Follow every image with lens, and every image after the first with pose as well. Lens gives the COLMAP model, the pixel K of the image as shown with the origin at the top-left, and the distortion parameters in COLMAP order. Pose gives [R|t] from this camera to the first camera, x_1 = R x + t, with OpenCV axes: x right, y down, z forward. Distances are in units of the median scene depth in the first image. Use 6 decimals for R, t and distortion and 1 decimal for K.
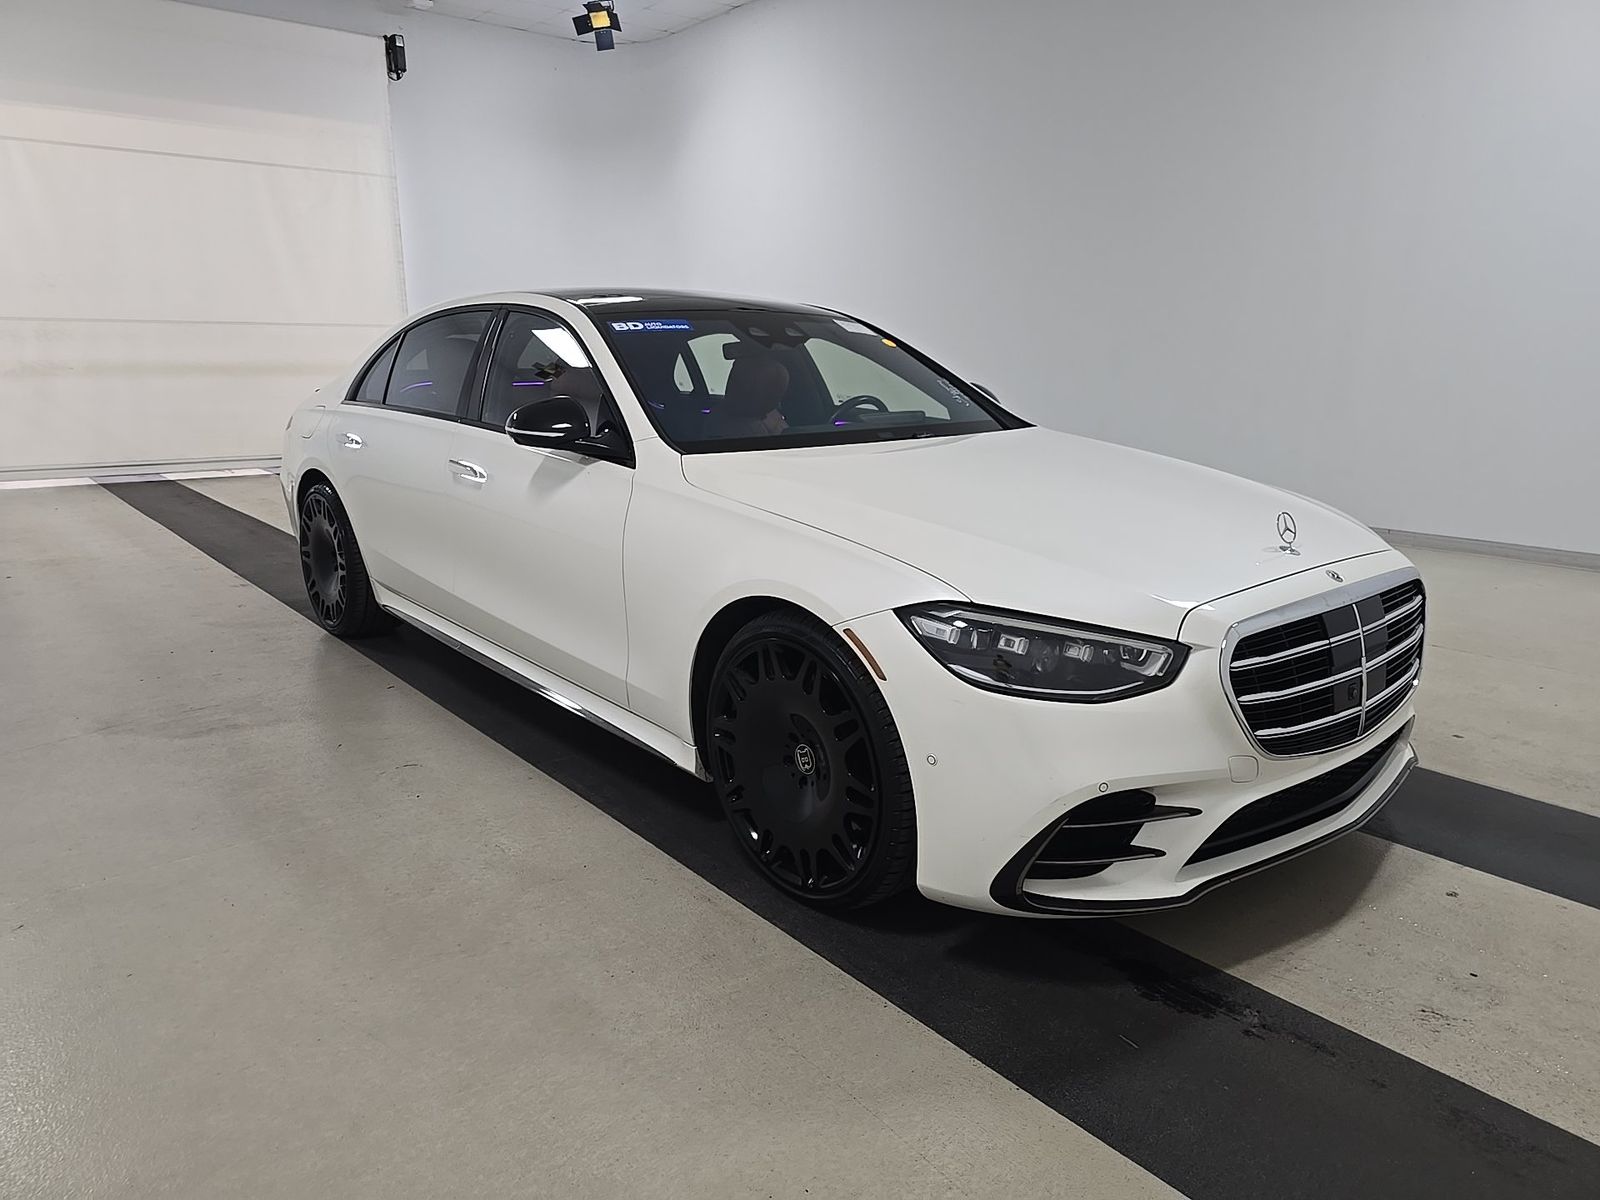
lens RADIAL K [[1092.1, 0, 808.7], [0, 1092.1, 592.3], [0, 0, 1]] dist [0.033542, -0.004478]
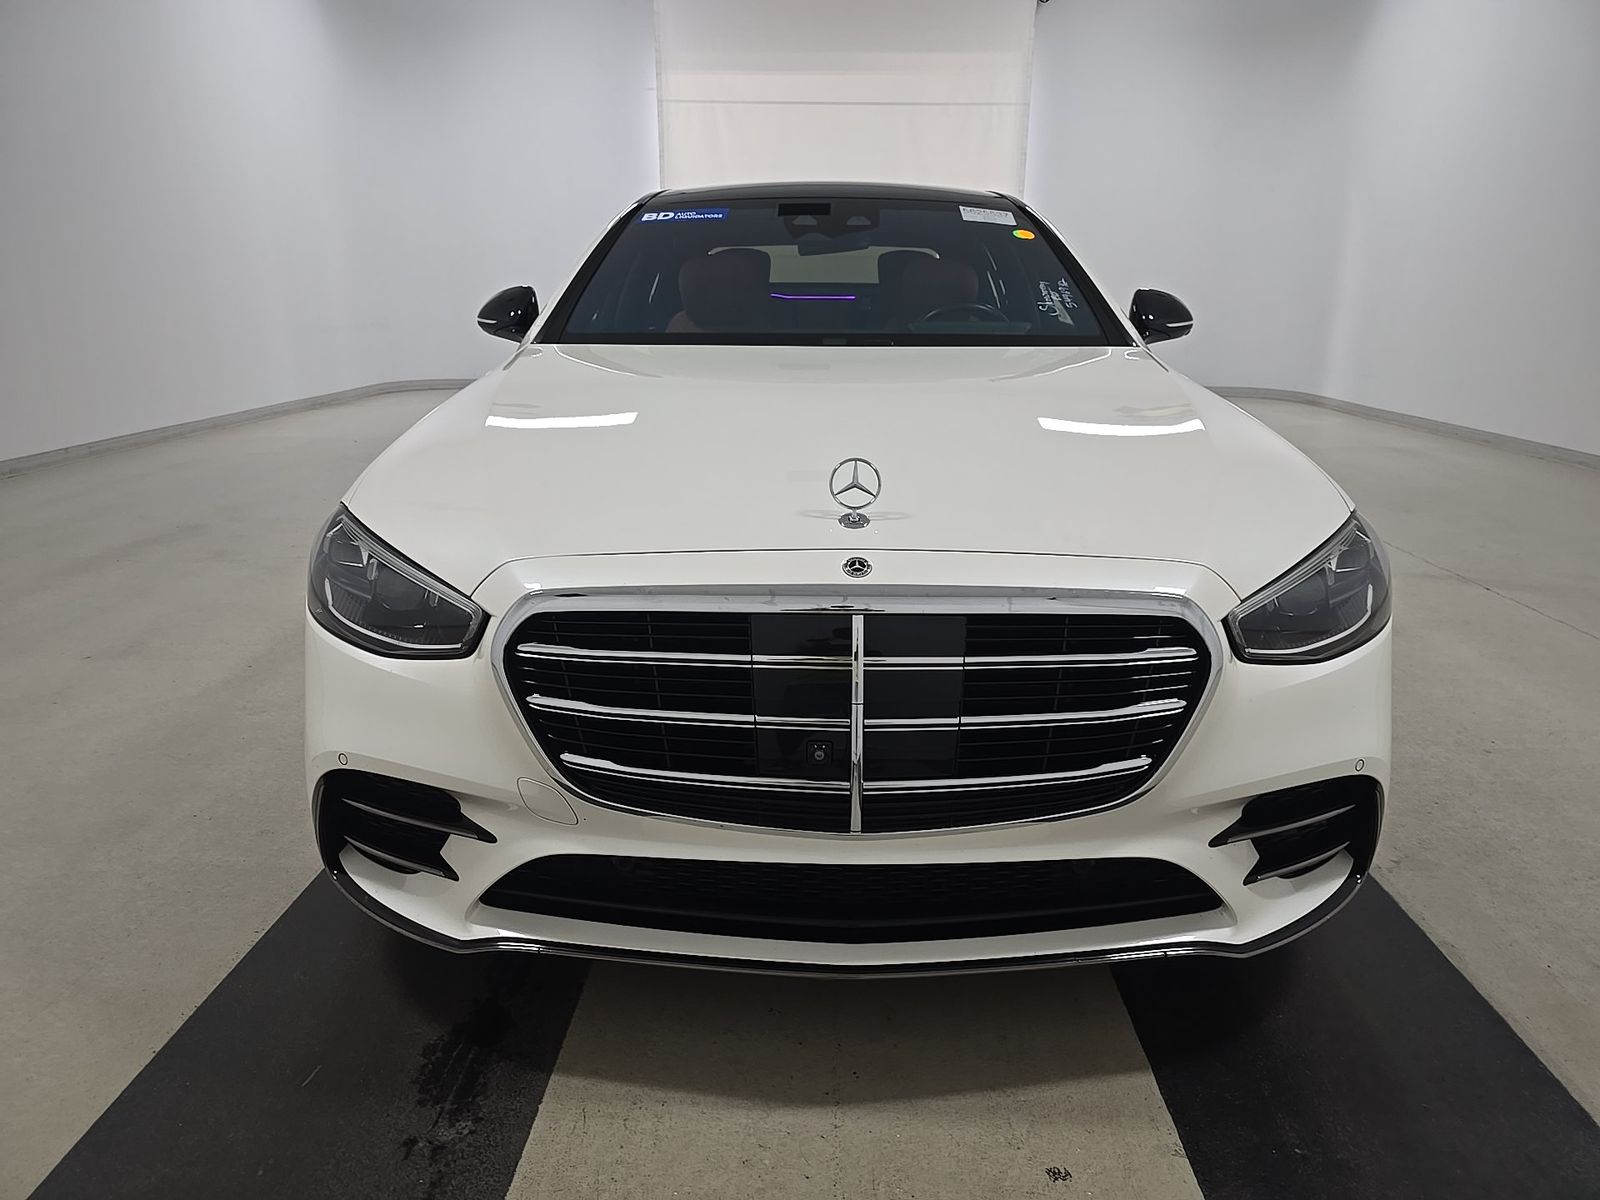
lens RADIAL K [[1092.1, 0, 808.7], [0, 1092.1, 592.3], [0, 0, 1]] dist [0.033542, -0.004478]
pose [[0.753307, 0.184959, -0.631125, 0.820876], [-0.155318, 0.982527, 0.102556, -0.057490], [0.639066, 0.020769, 0.768871, 0.503876]]
